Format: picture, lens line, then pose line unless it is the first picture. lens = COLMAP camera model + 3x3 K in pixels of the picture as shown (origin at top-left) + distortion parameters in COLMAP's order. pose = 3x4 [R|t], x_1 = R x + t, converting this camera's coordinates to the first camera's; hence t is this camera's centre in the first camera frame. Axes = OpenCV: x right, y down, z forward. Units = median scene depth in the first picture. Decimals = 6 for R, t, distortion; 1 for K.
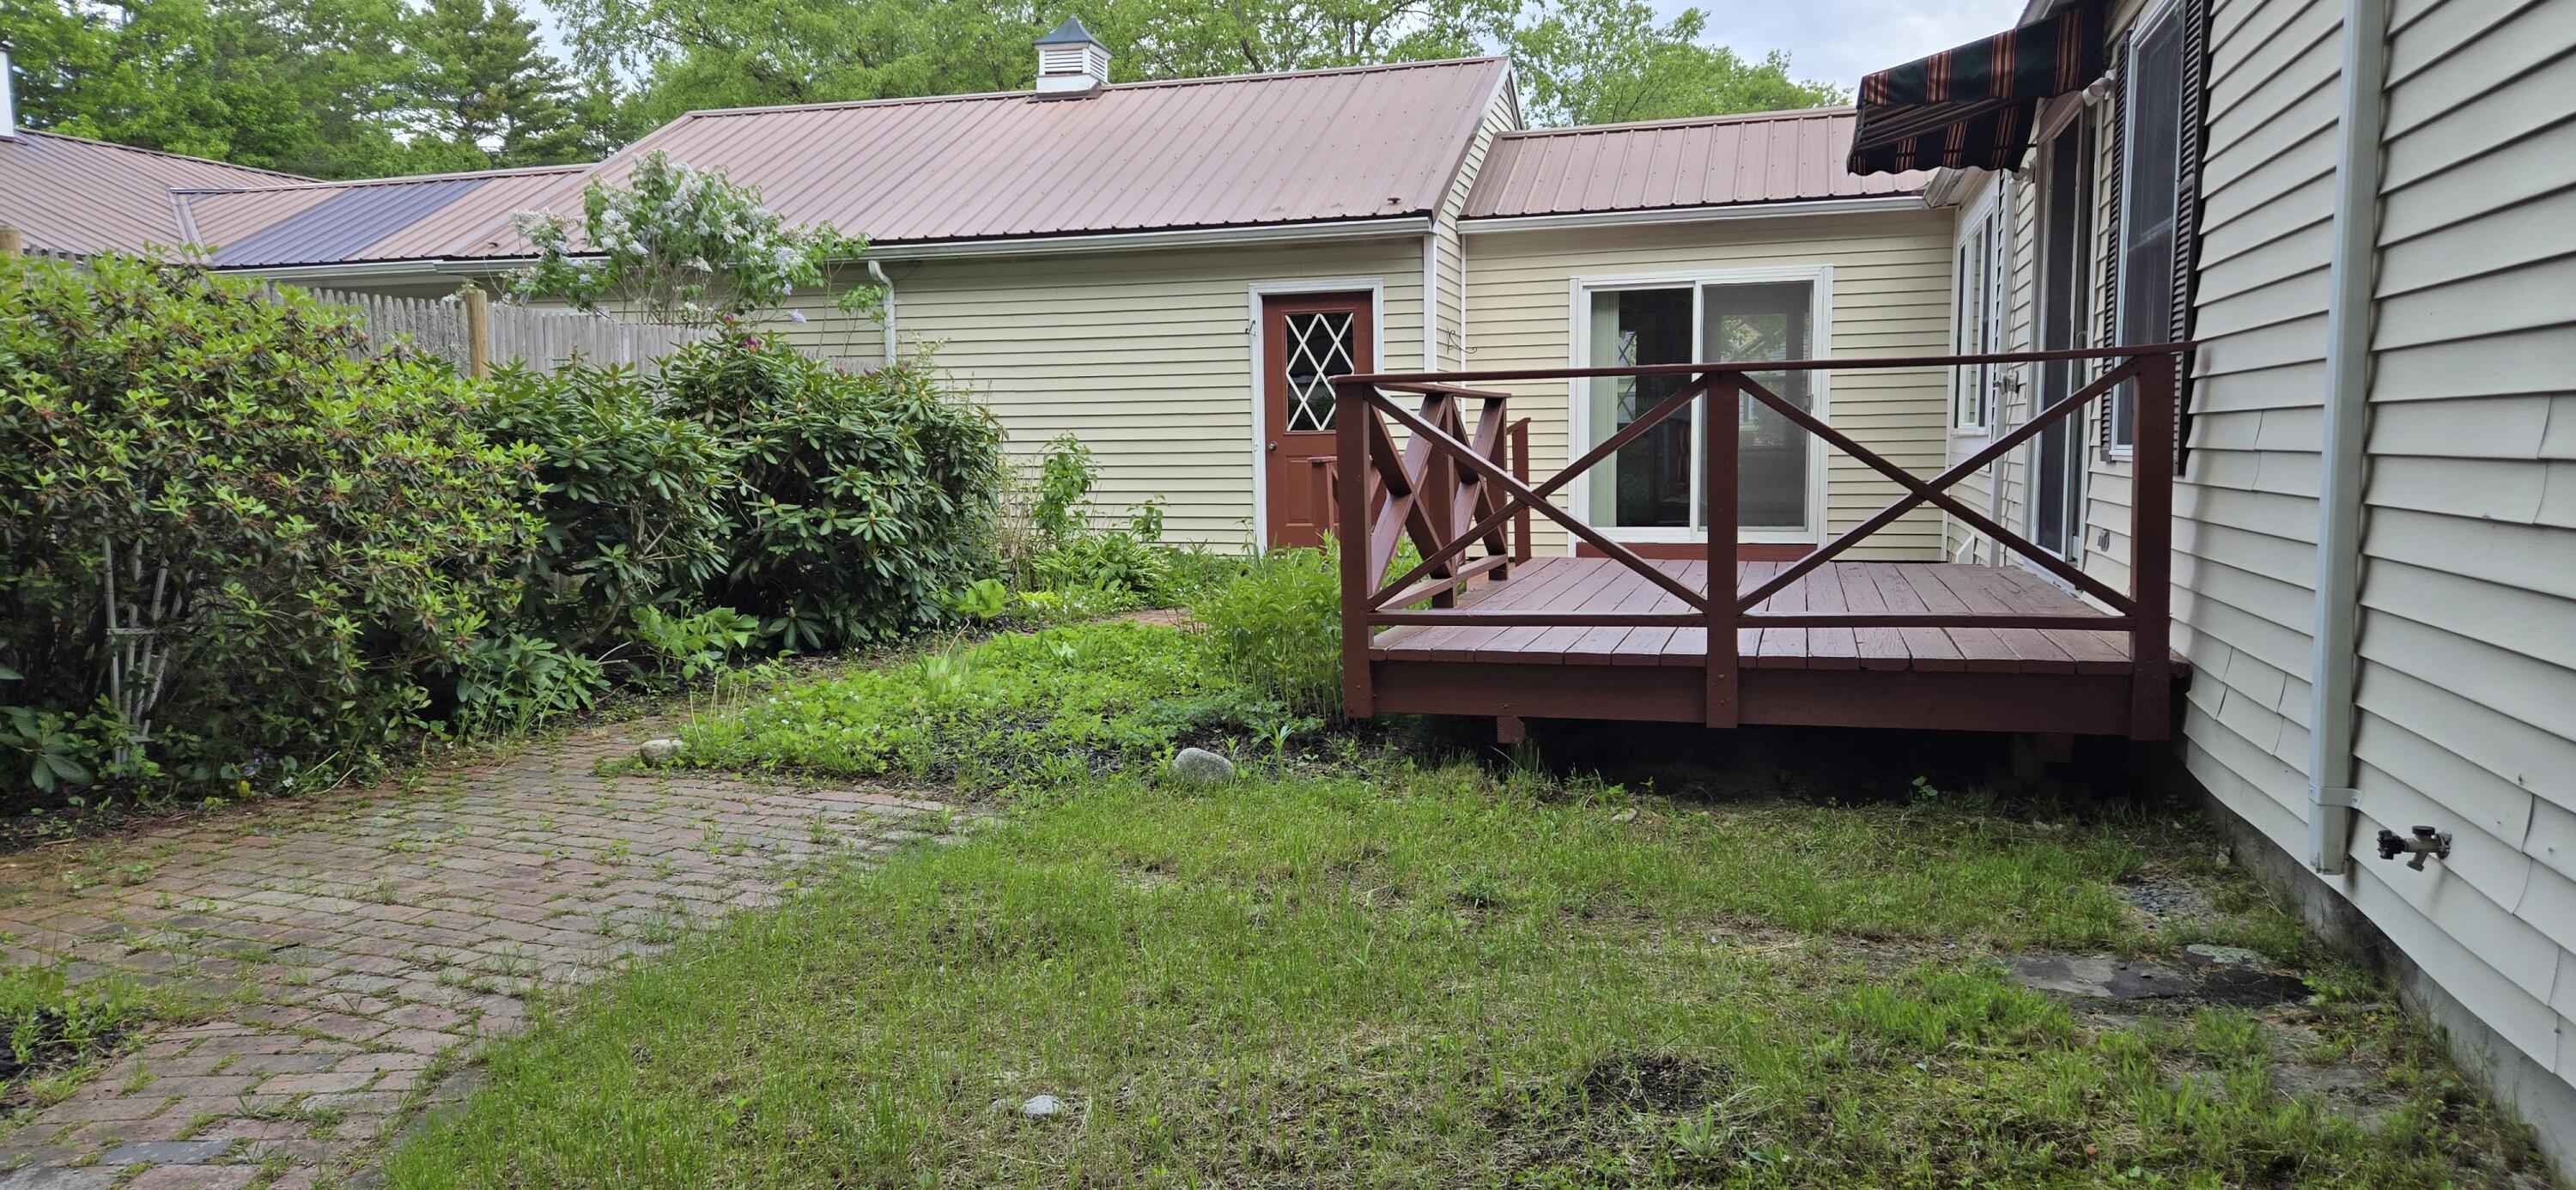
lens RADIAL K [[1720.5, 0, 1289.7], [0, 1720.5, 599.1], [0, 0, 1]] dist [0.082123, -0.062713]
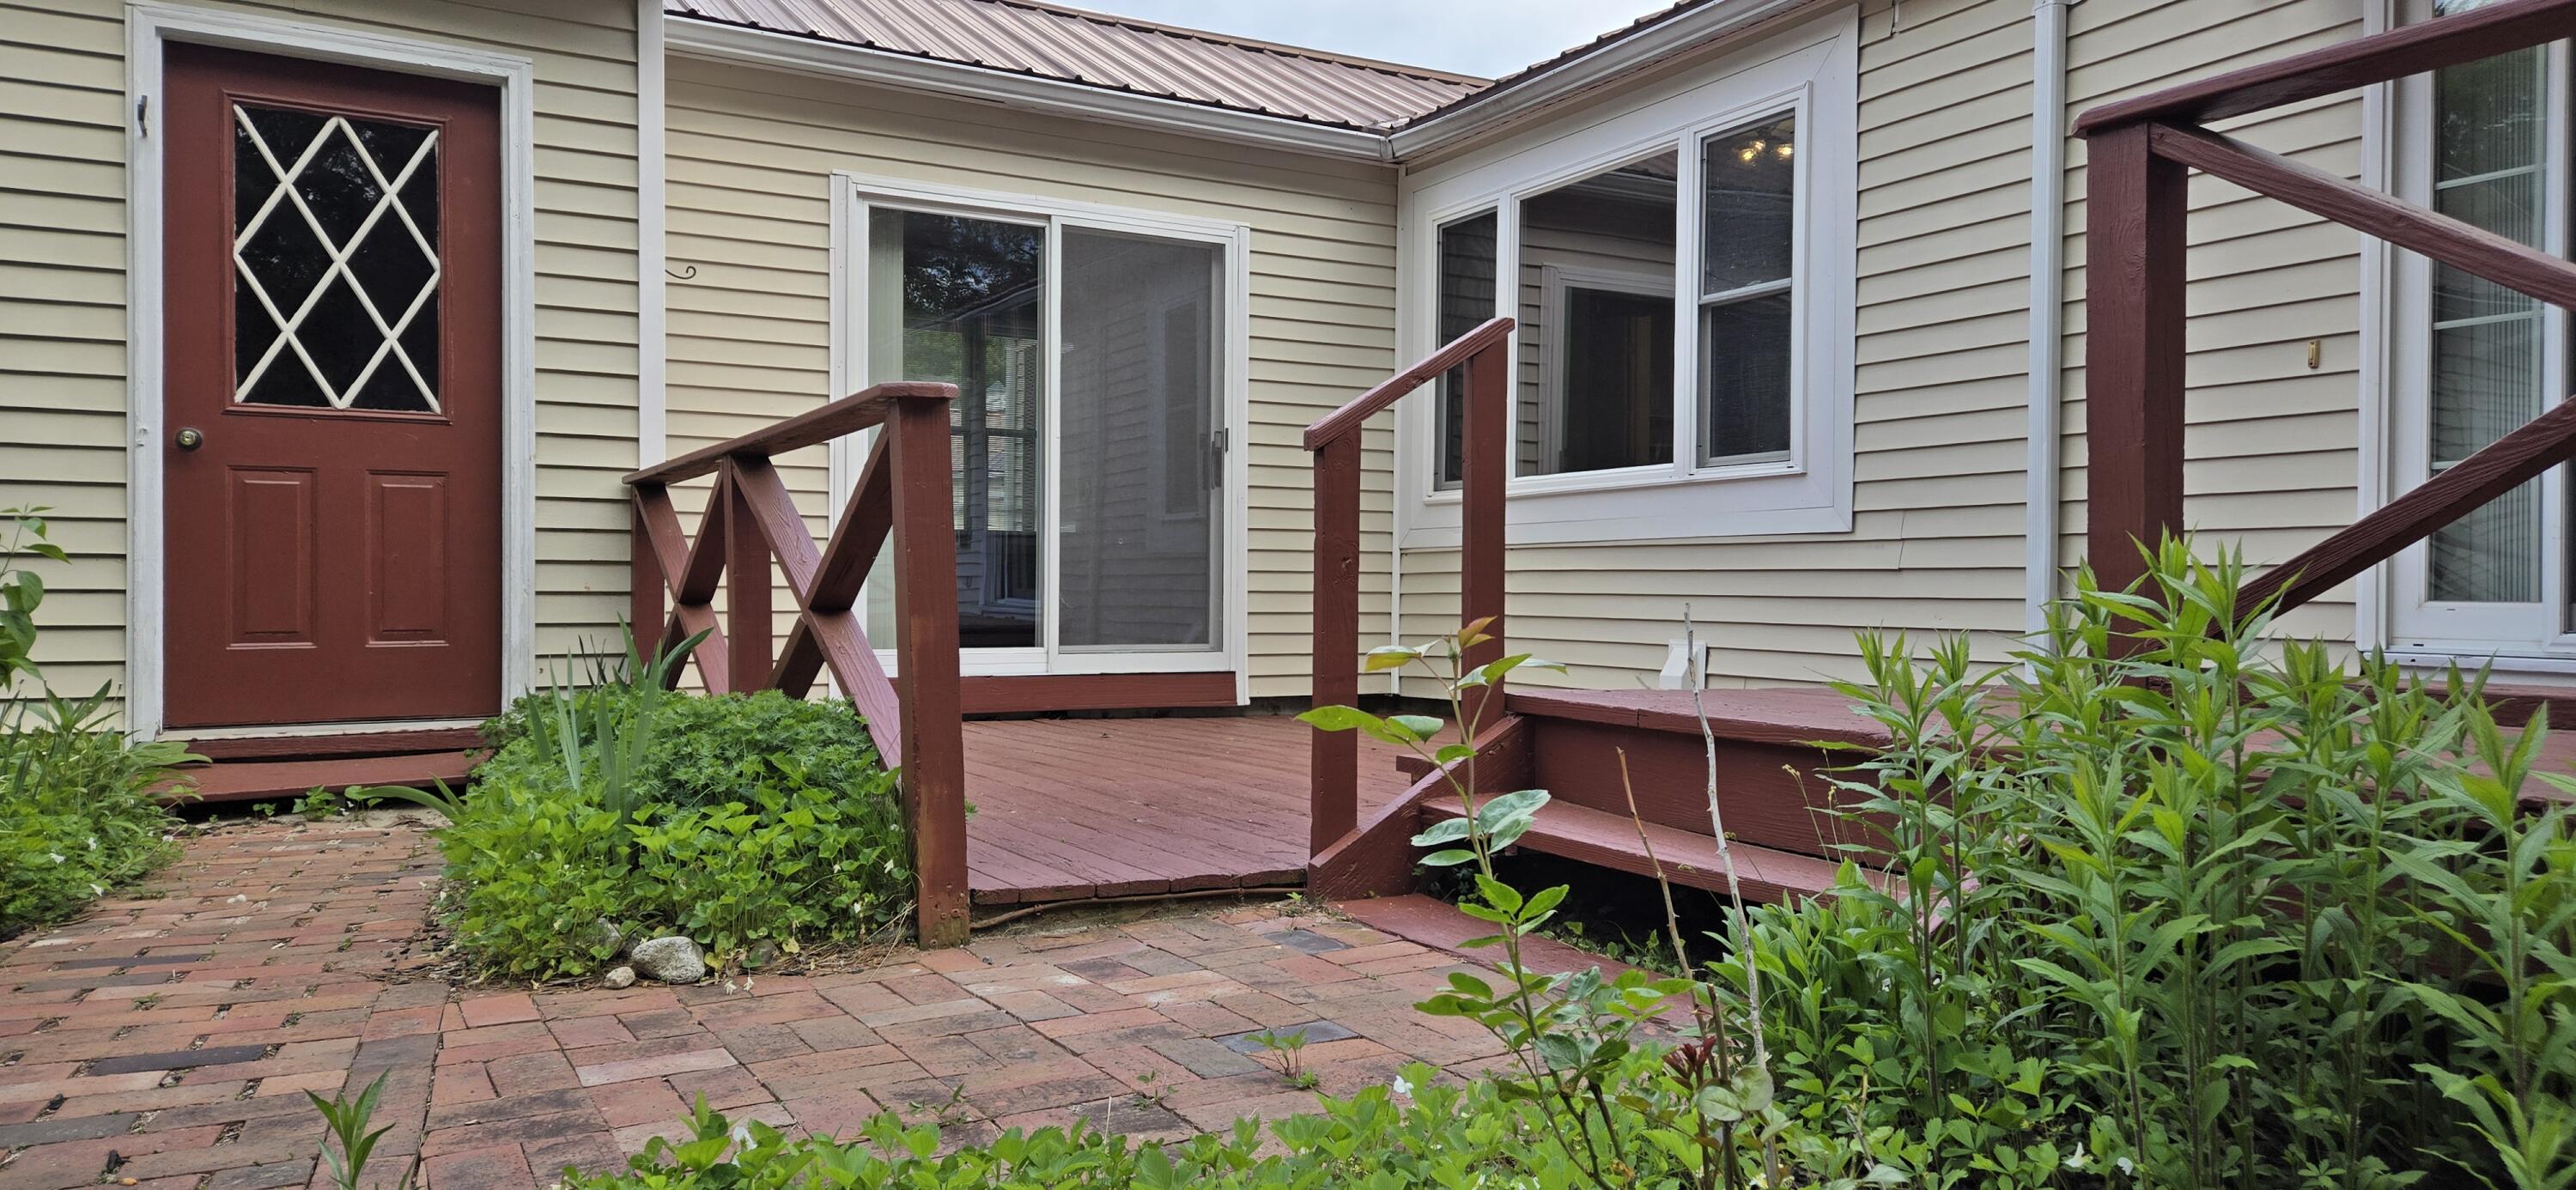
lens RADIAL K [[1720.5, 0, 1285.9], [0, 1720.5, 595.3], [0, 0, 1]] dist [0.082123, -0.062713]
pose [[0.697655, 0.016163, 0.716251, -0.119385], [0.049974, 0.996212, -0.071158, -0.014648], [-0.714689, 0.085437, 0.694205, 0.564285]]
